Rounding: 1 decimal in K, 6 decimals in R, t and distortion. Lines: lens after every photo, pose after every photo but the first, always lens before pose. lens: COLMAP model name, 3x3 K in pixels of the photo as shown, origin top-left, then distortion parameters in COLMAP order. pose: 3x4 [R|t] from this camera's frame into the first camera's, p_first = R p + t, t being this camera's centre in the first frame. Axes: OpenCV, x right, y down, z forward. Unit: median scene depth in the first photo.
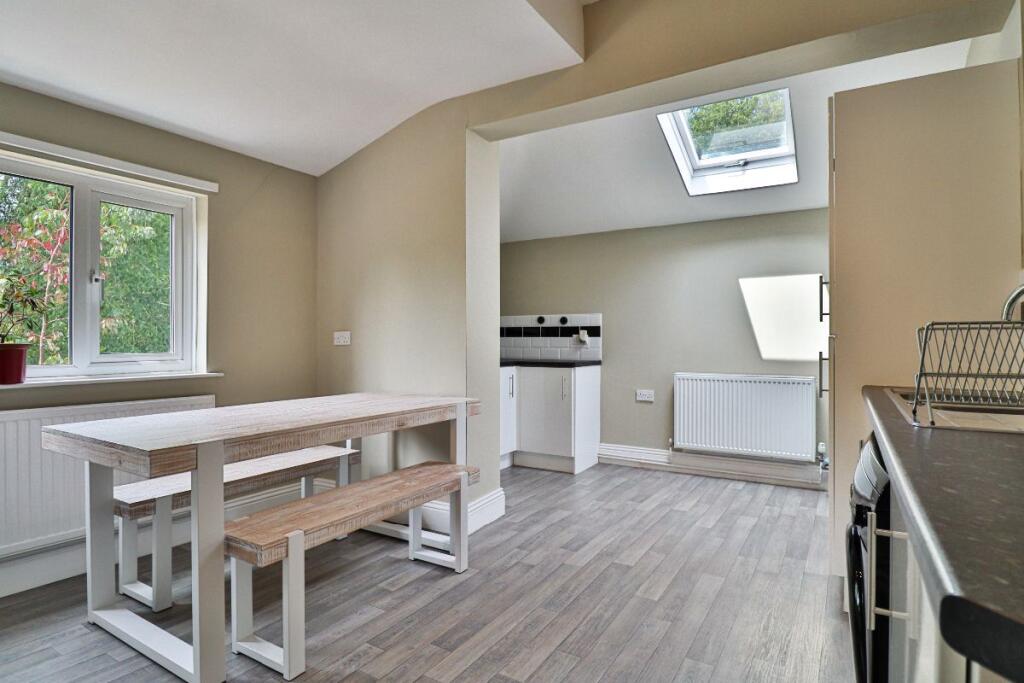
lens RADIAL K [[537.0, 0, 516.6], [0, 537.0, 346.6], [0, 0, 1]] dist [-0.000281, 0.000327]
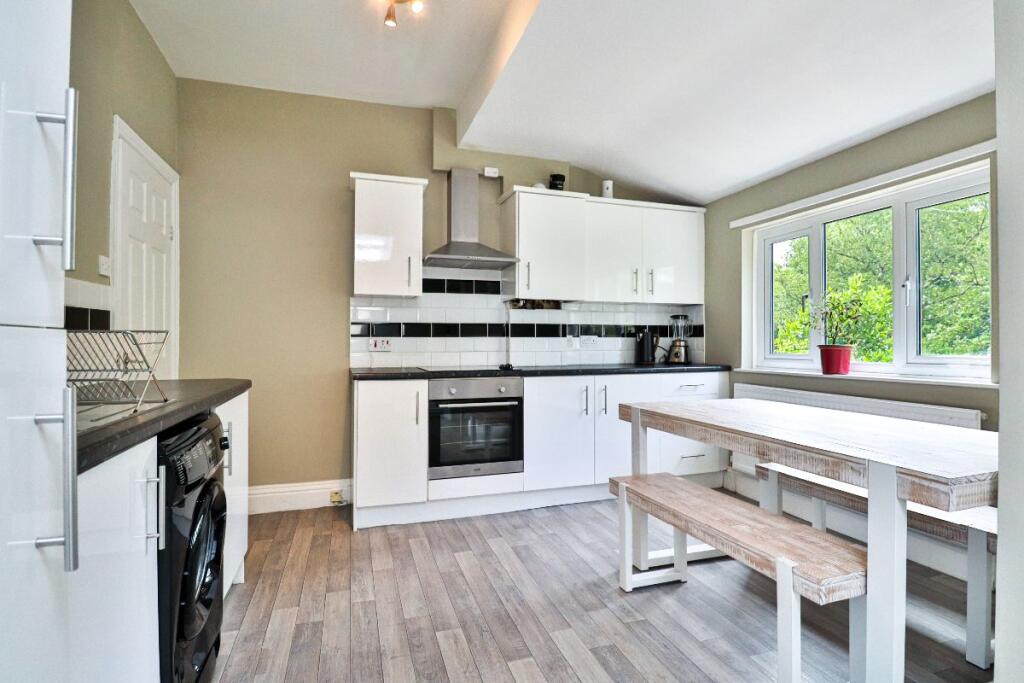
lens RADIAL K [[537.0, 0, 517.6], [0, 537.0, 337.8], [0, 0, 1]] dist [-0.000281, 0.000327]
pose [[-0.644730, -0.005750, -0.764389, 0.634229], [-0.006660, 0.999976, -0.001905, -0.015102], [0.764381, 0.003863, -0.644753, 1.313686]]
